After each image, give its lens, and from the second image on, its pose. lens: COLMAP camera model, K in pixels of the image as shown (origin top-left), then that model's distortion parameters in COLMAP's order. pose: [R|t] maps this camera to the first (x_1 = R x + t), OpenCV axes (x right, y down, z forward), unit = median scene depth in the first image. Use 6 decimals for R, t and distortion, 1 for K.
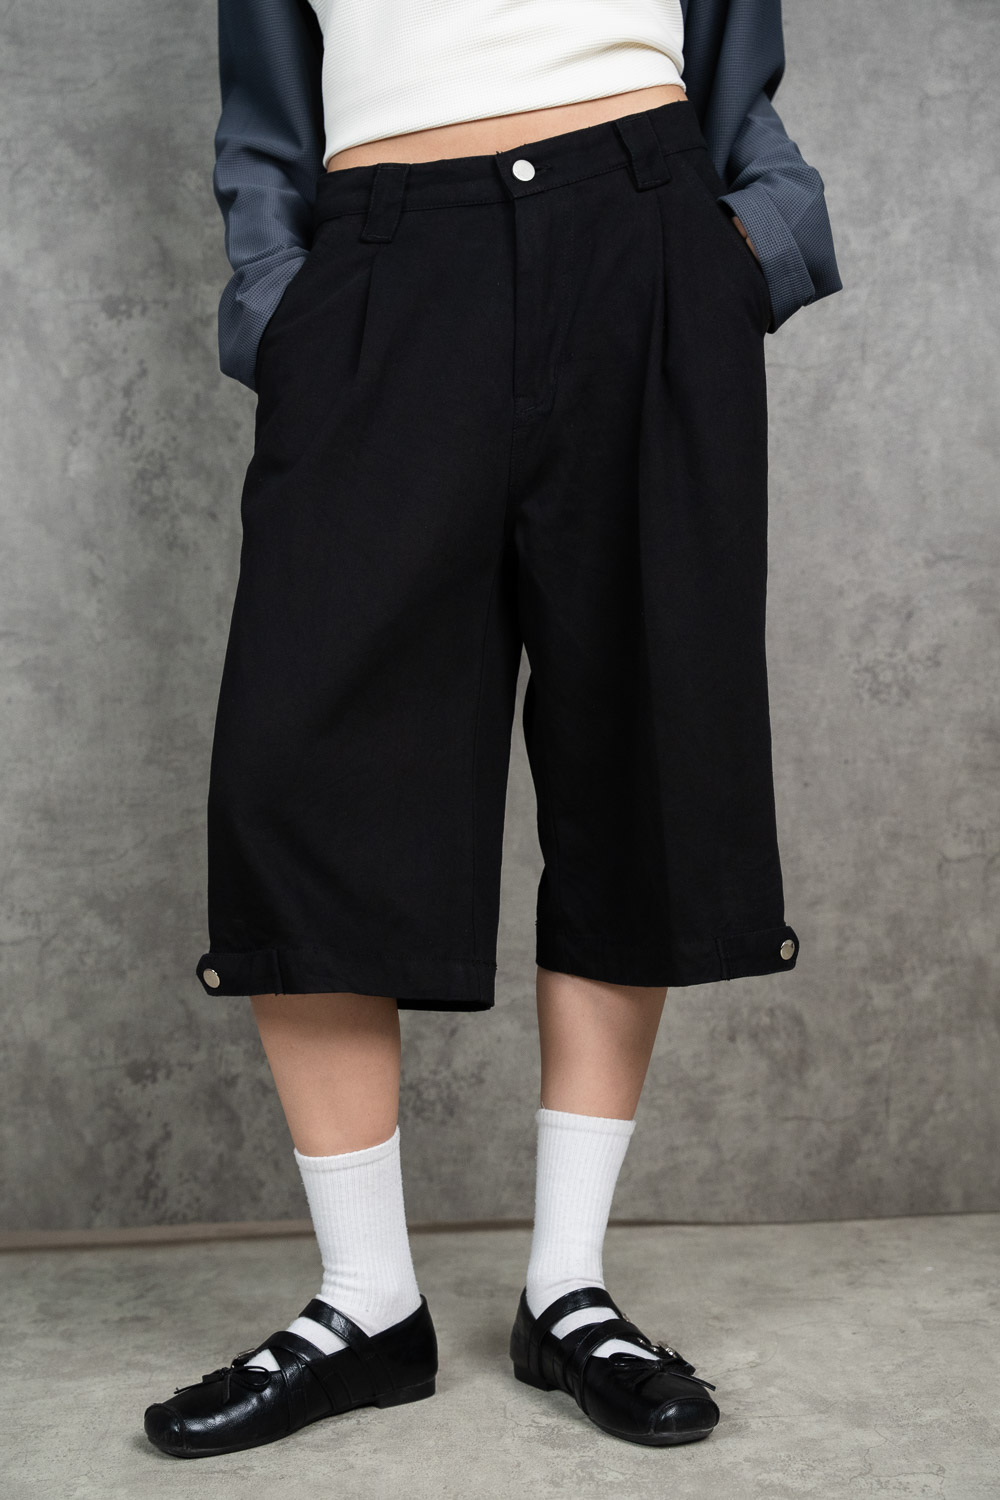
lens RADIAL K [[2206.3, 0, 493.4], [0, 2206.3, 749.6], [0, 0, 1]] dist [0.200112, 0.017637]
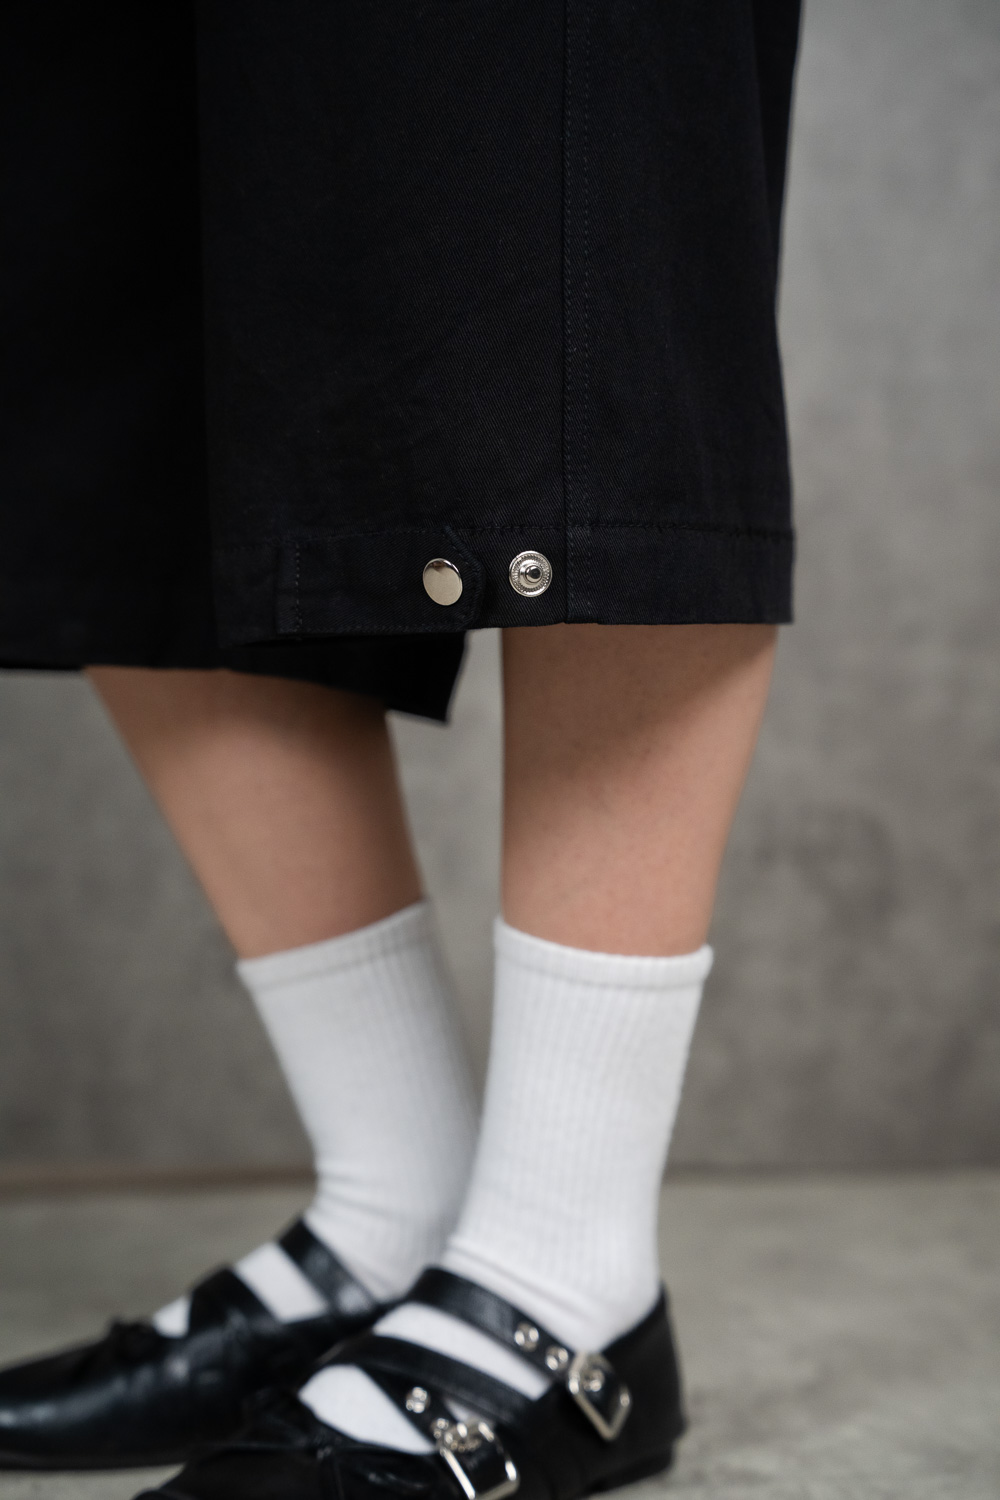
lens RADIAL K [[2774.2, 0, 500.0], [0, 2774.2, 750.0], [0, 0, 1]] dist [0.276194, -0.046002]
pose [[0.999600, 0.013945, 0.024601, 0.018860], [-0.014417, 0.999713, 0.019130, 0.087258], [-0.024327, -0.019477, 0.999514, 0.265398]]
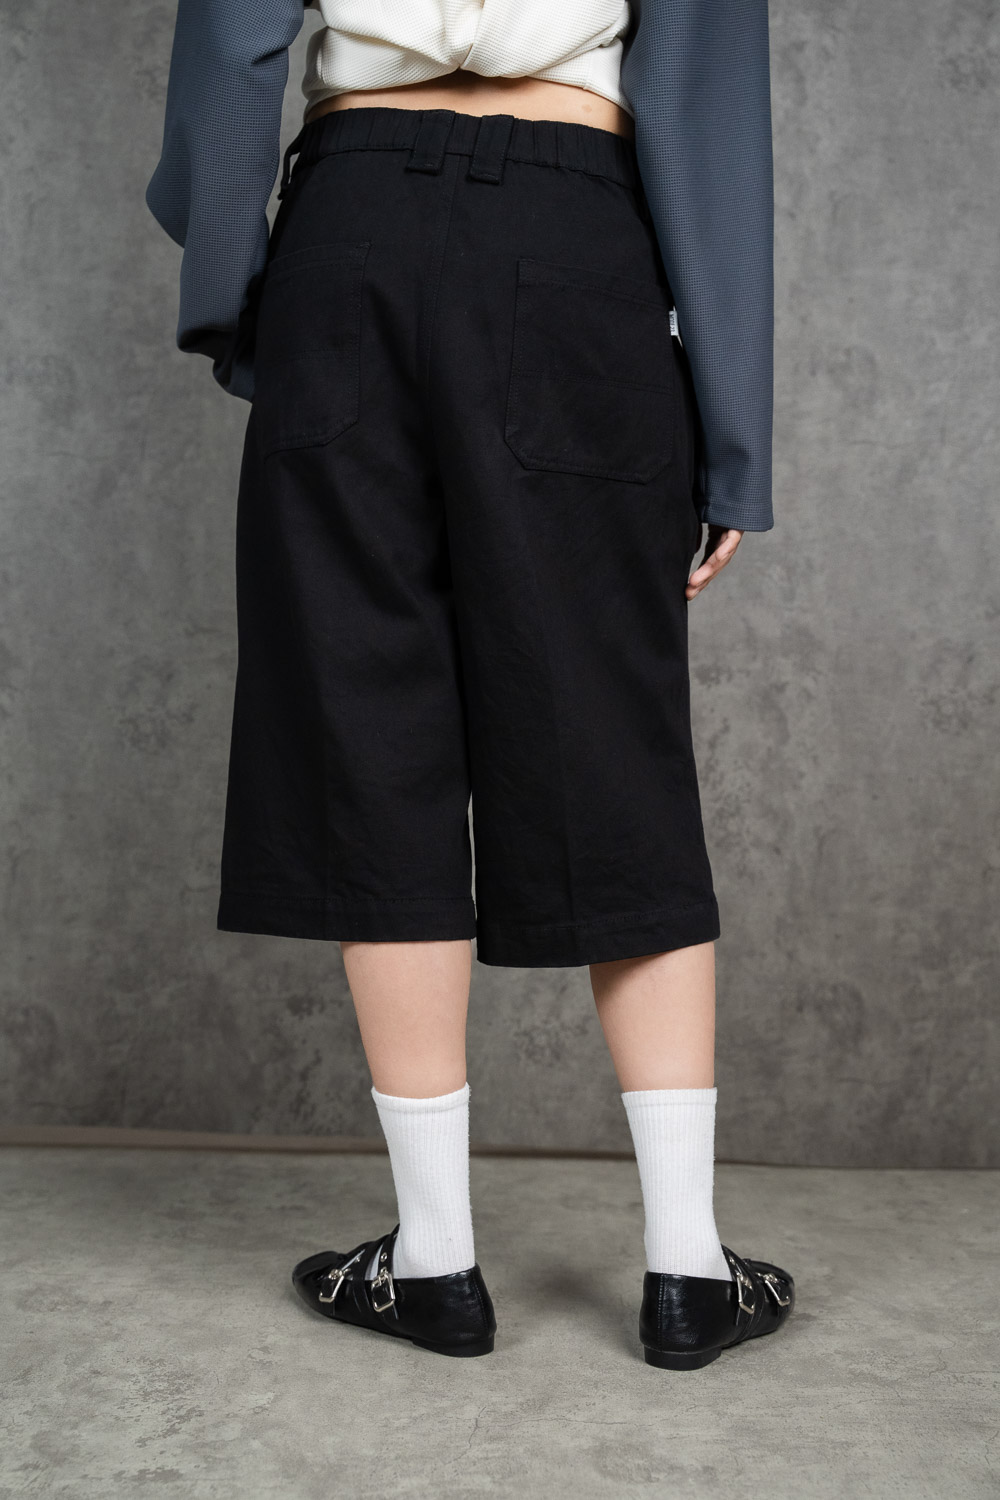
lens RADIAL K [[1836.8, 0, 500.0], [0, 1836.8, 750.0], [0, 0, 1]] dist [0.080268, 0.103271]
pose [[0.998170, 0.058916, -0.013634, -0.045765], [-0.059190, 0.998032, -0.020680, 0.022854], [0.012389, 0.021449, 0.999693, 0.018567]]
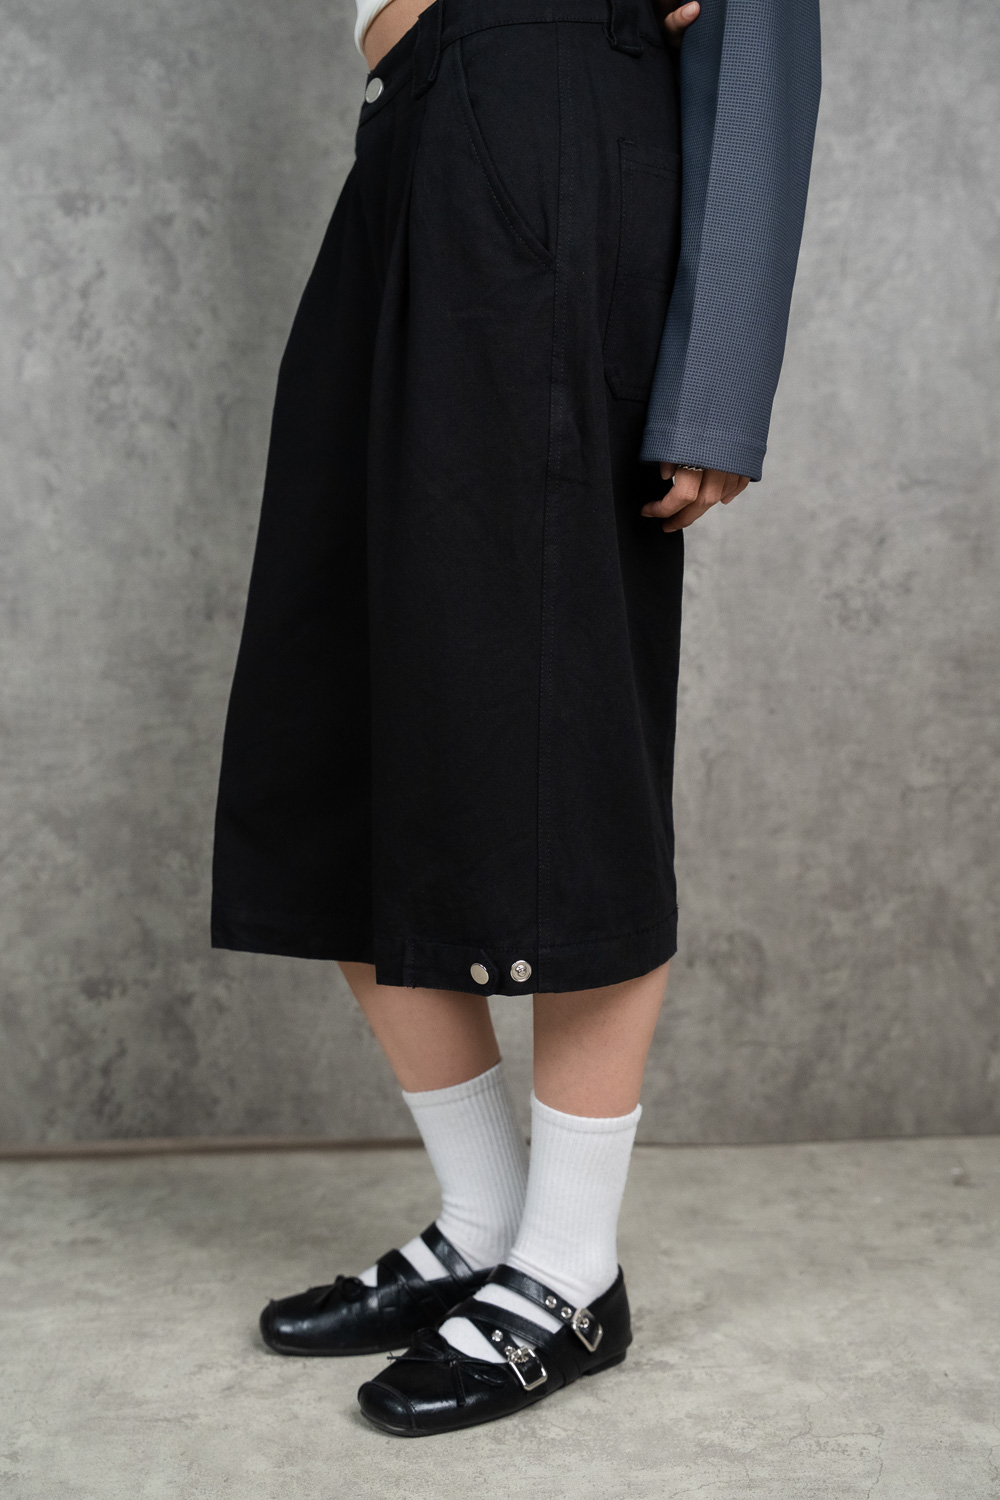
lens RADIAL K [[2206.3, 0, 493.4], [0, 2206.3, 749.6], [0, 0, 1]] dist [0.200112, 0.017637]
pose [[0.999776, 0.017756, 0.011511, 0.005750], [-0.018526, 0.997325, 0.070711, -0.034748], [-0.010225, -0.070908, 0.997430, 0.014228]]
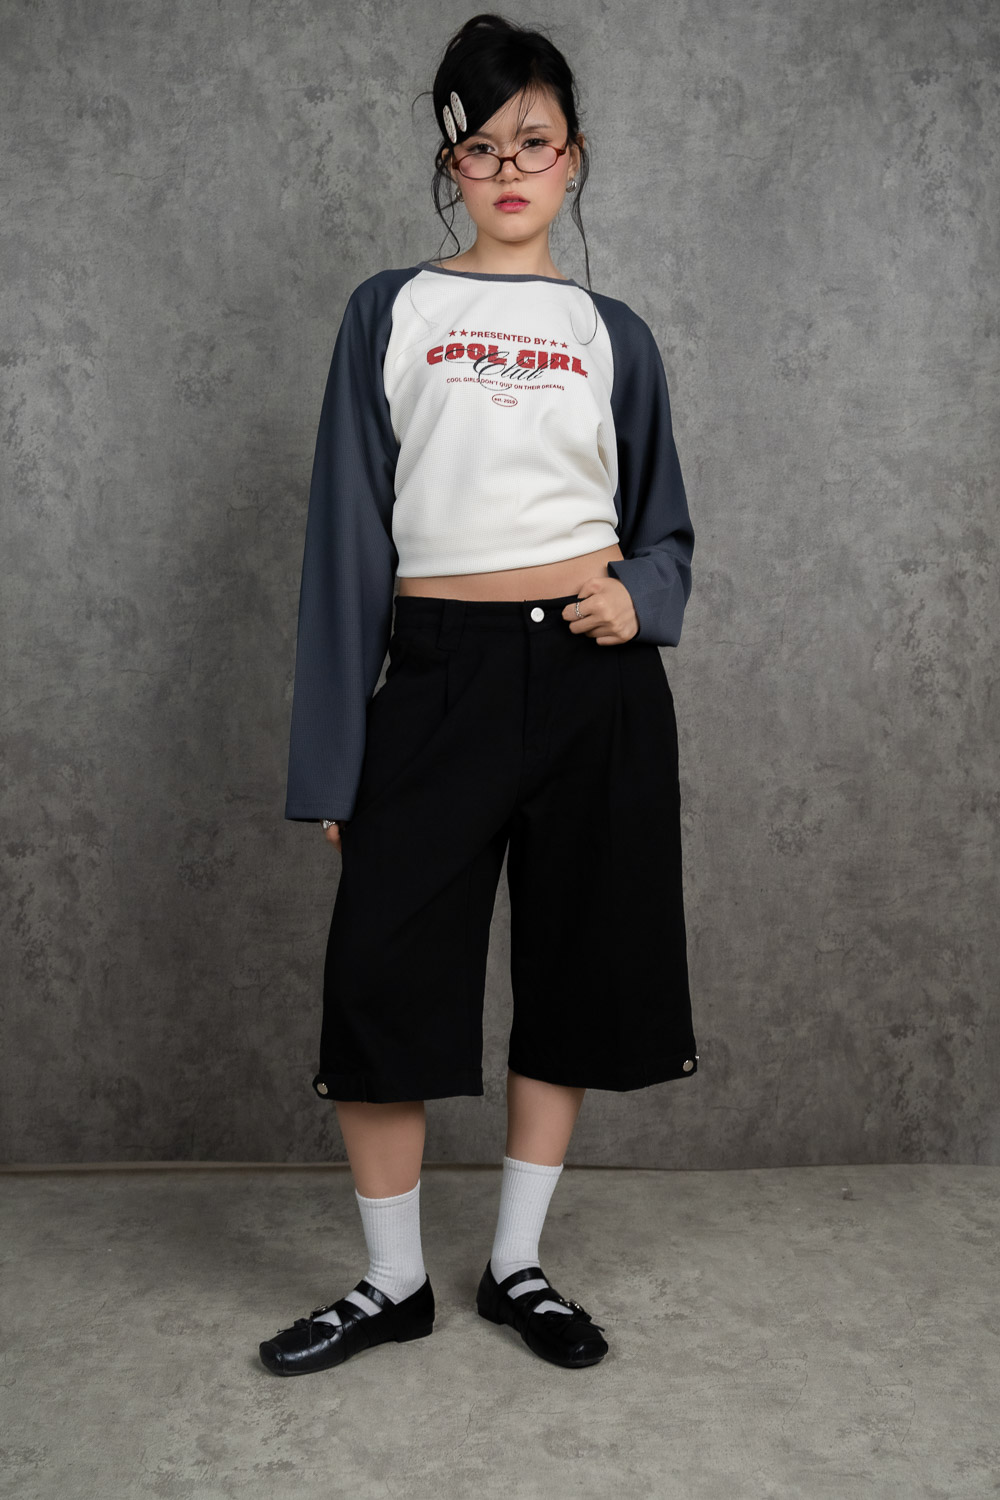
lens RADIAL K [[1738.1, 0, 496.8], [0, 1738.1, 751.6], [0, 0, 1]] dist [0.032036, 0.208617]
pose [[0.999095, 0.033999, 0.025568, -0.068571], [-0.035331, 0.997939, 0.053564, -0.155807], [-0.023694, -0.054419, 0.998237, -0.249930]]
